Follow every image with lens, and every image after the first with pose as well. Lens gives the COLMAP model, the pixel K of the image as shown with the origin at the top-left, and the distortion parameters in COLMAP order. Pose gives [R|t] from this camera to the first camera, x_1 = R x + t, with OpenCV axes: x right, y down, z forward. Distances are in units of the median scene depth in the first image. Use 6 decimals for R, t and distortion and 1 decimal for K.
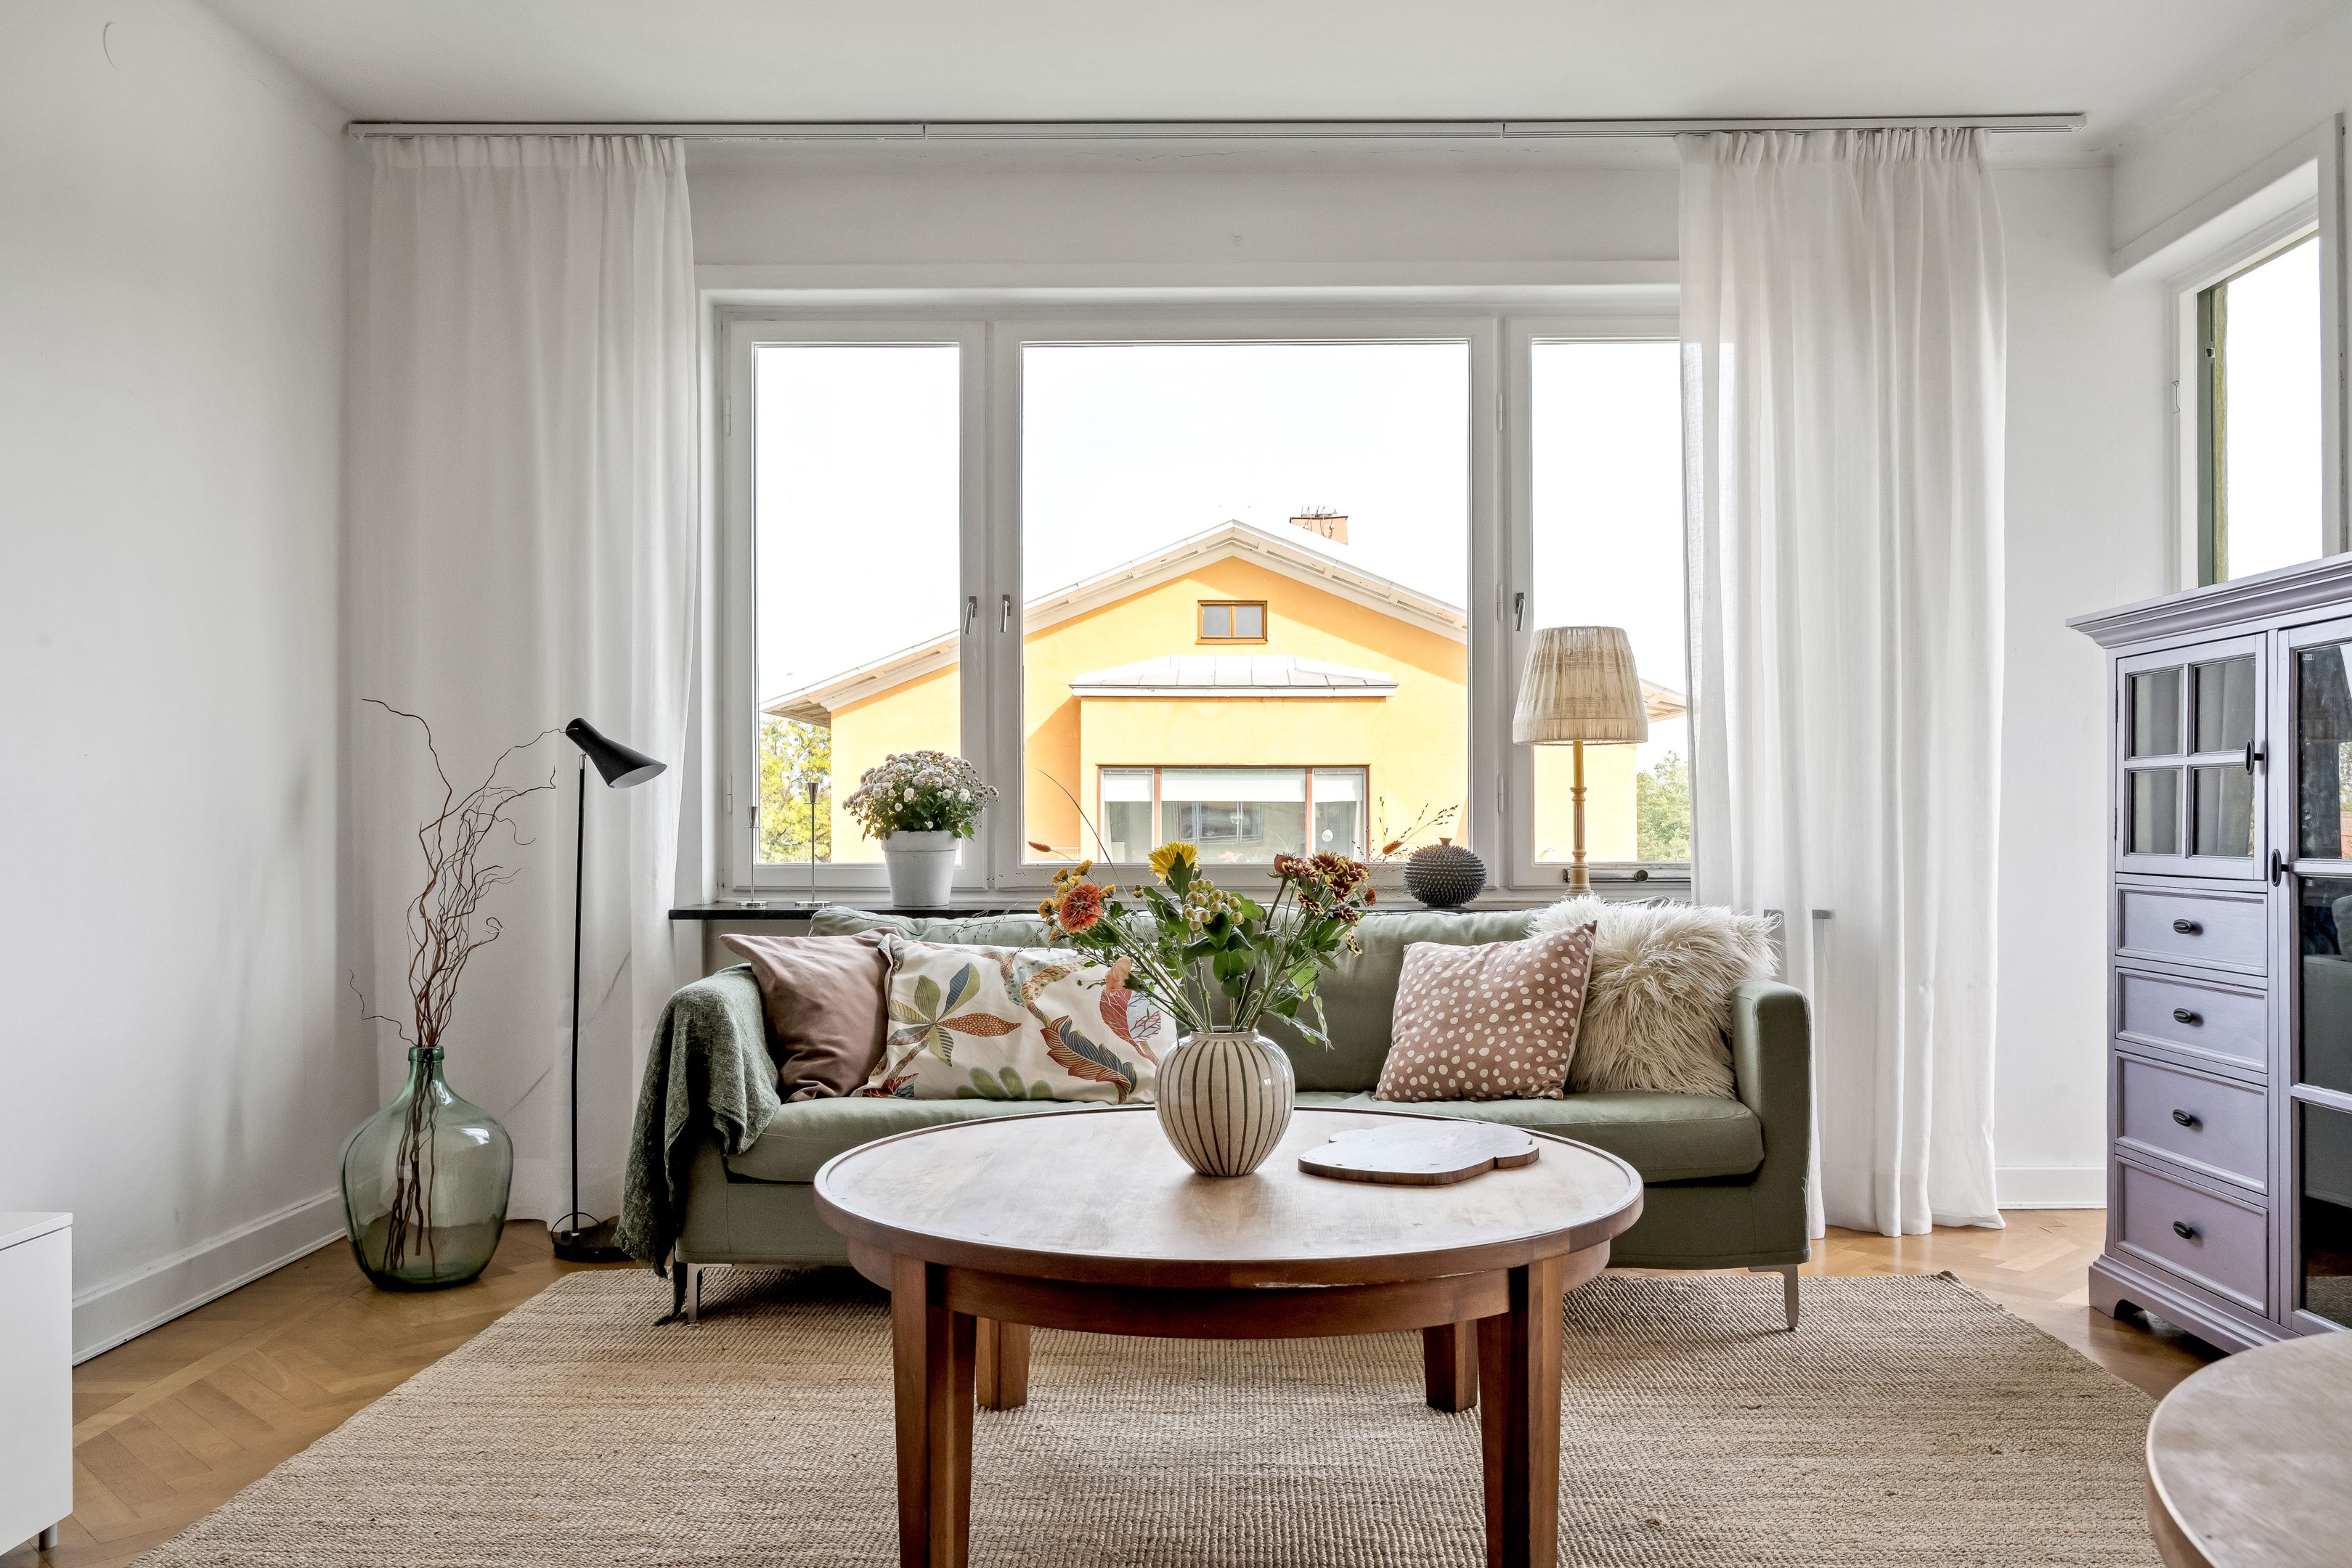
lens RADIAL K [[1850.7, 0, 1176.6], [0, 1850.7, 810.8], [0, 0, 1]] dist [0.000490, 0.000684]
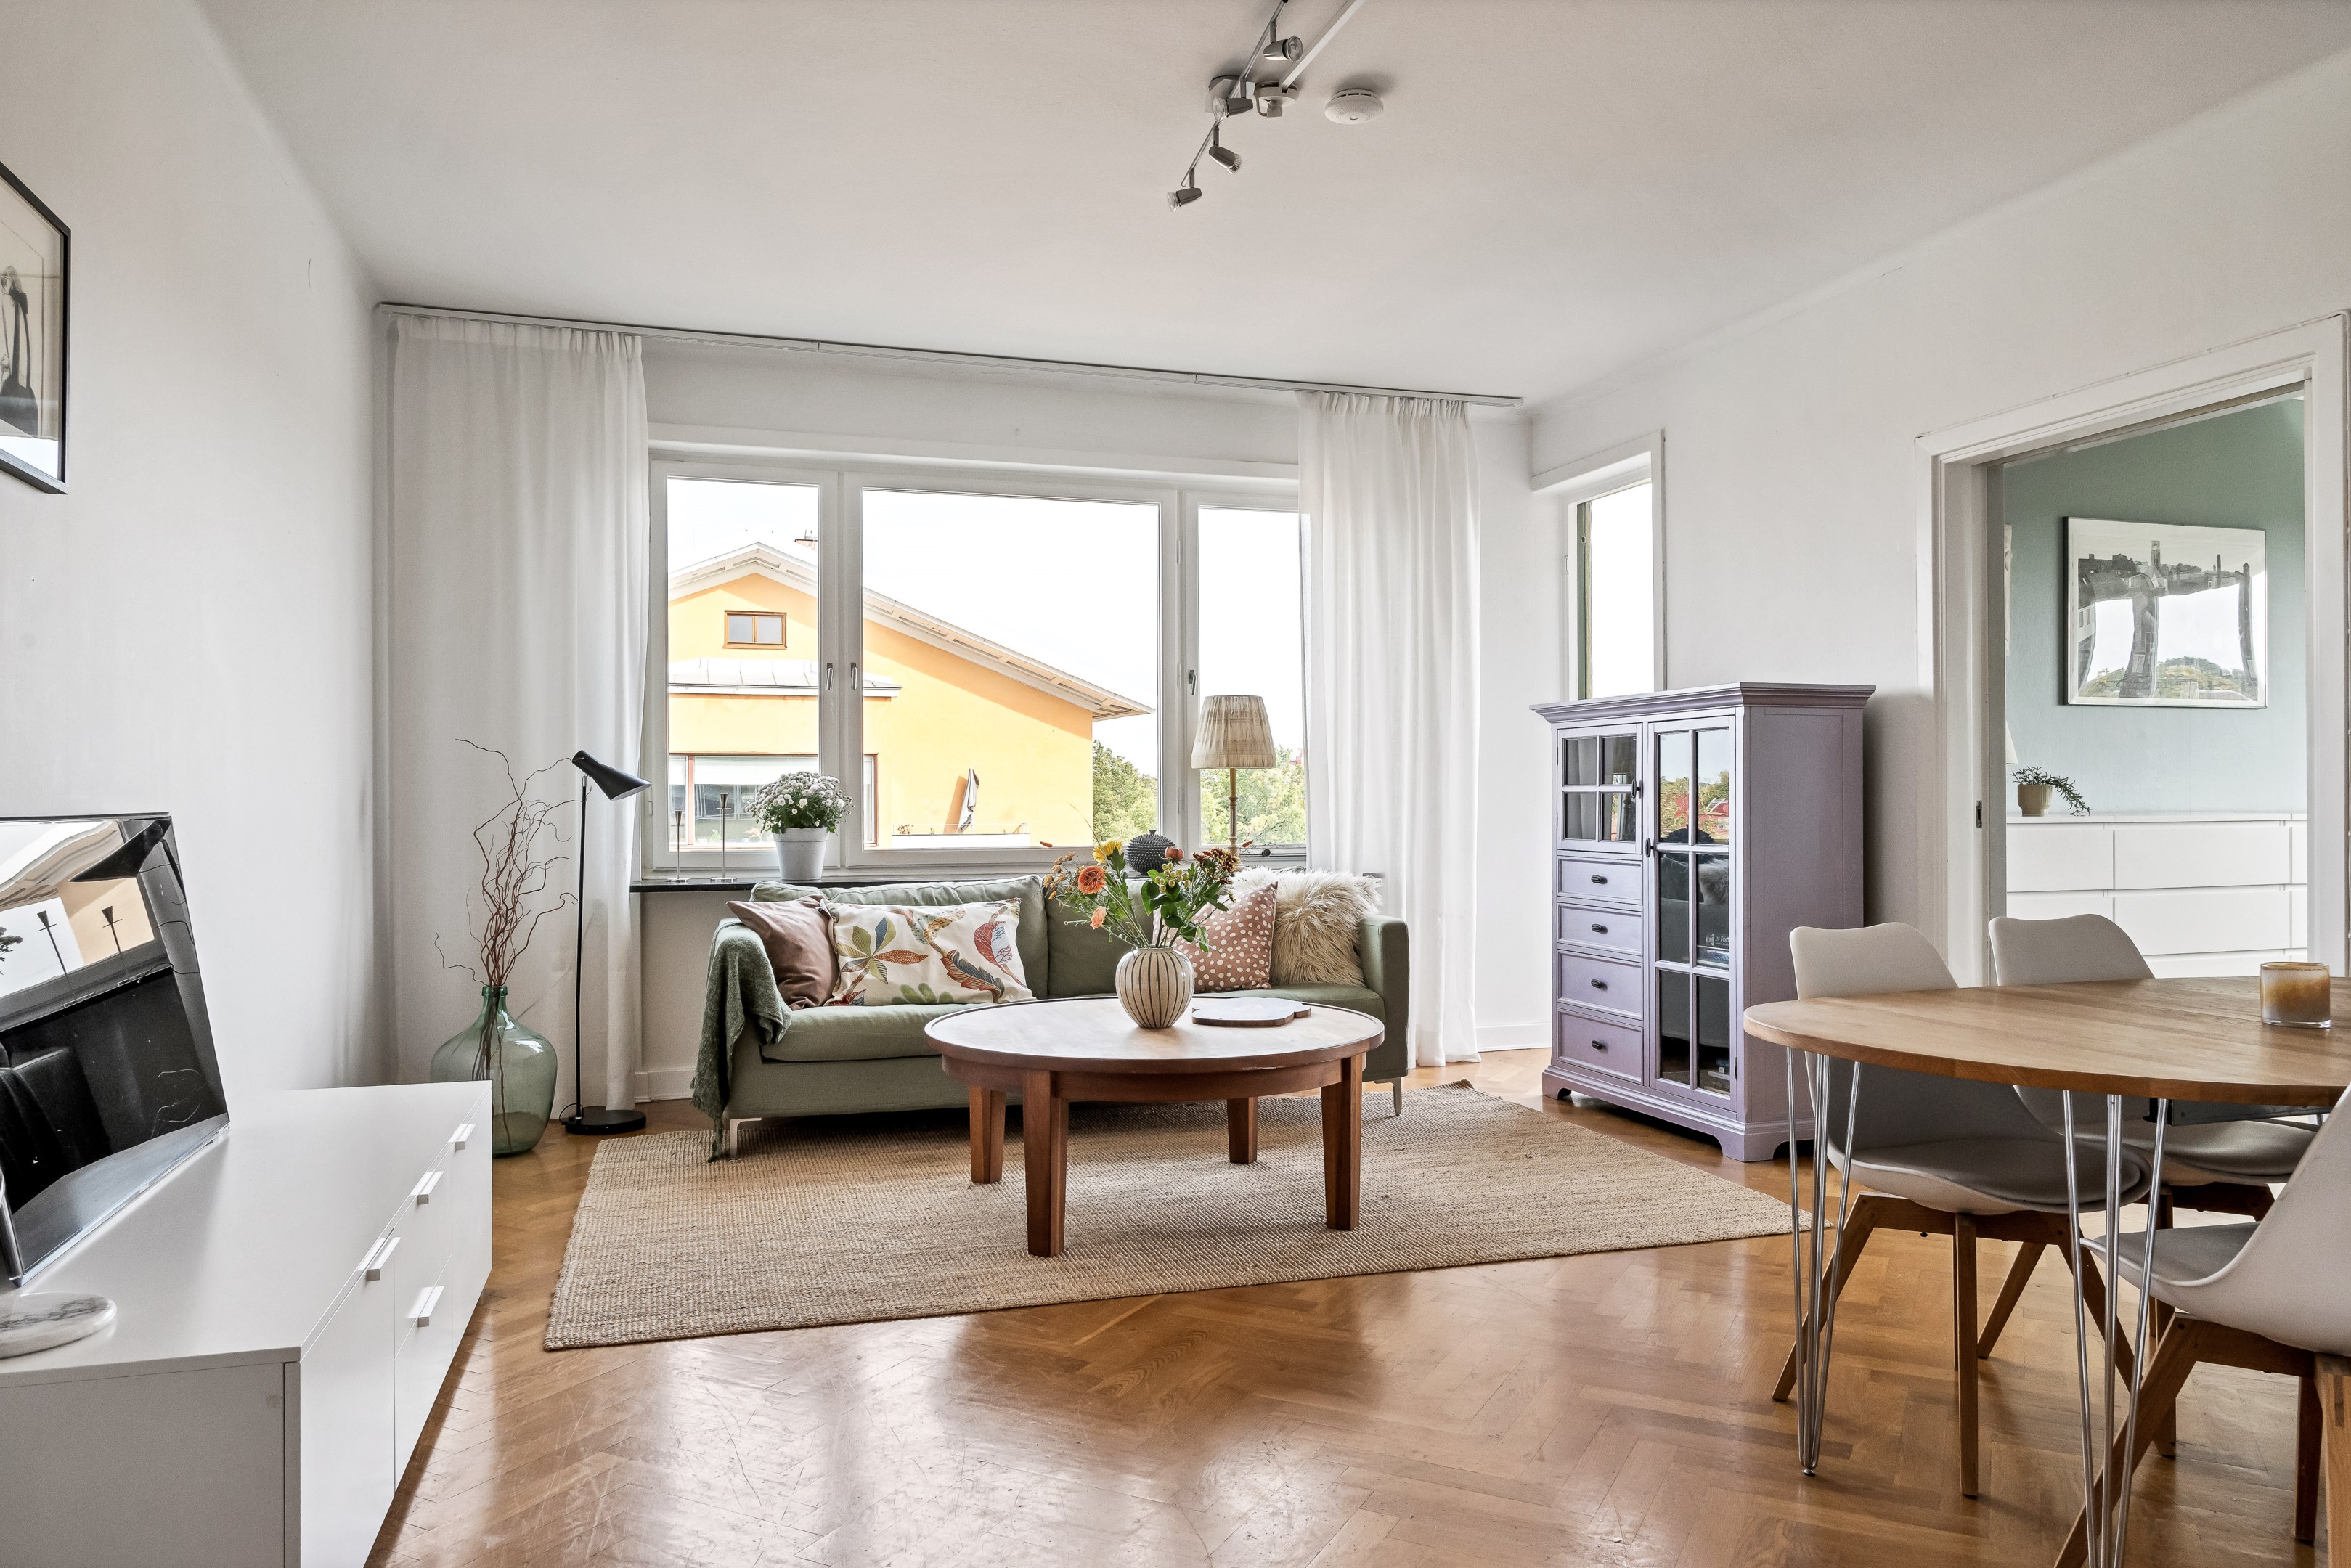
lens RADIAL K [[1603.0, 0, 1175.5], [0, 1603.0, 784.0], [0, 0, 1]] dist [-0.001752, -0.000167]
pose [[0.949634, 0.001534, 0.313356, -0.306263], [-0.000692, 0.999996, -0.002799, -0.023749], [-0.313359, 0.002441, 0.949632, -0.329676]]
